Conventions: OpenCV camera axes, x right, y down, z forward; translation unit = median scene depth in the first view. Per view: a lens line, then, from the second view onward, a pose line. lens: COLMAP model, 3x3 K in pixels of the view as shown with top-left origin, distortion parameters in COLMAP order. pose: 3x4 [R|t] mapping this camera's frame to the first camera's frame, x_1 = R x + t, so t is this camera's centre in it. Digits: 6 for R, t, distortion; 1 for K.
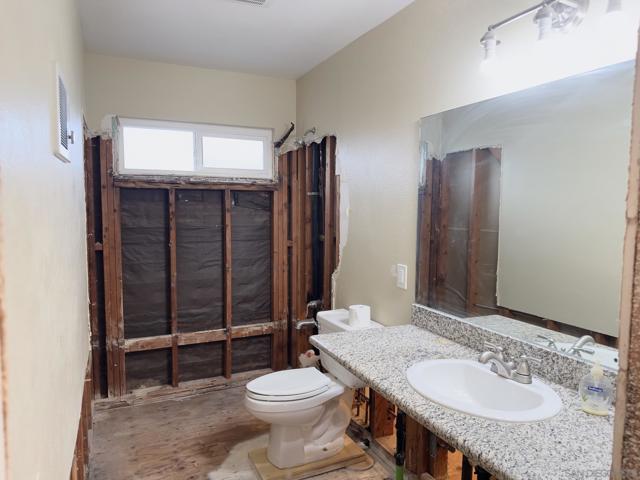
lens RADIAL K [[435.1, 0, 319.3], [0, 435.1, 241.5], [0, 0, 1]] dist [-0.033442, -0.006462]
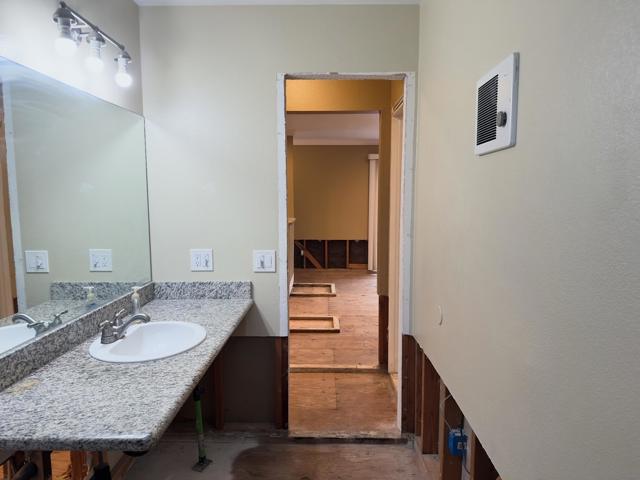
lens RADIAL K [[435.1, 0, 319.6], [0, 435.1, 240.6], [0, 0, 1]] dist [-0.033442, -0.006462]
pose [[-0.901119, -0.055045, 0.430063, -0.488241], [0.024556, 0.983836, 0.177378, -0.128420], [-0.432876, 0.170399, -0.885202, 1.532857]]
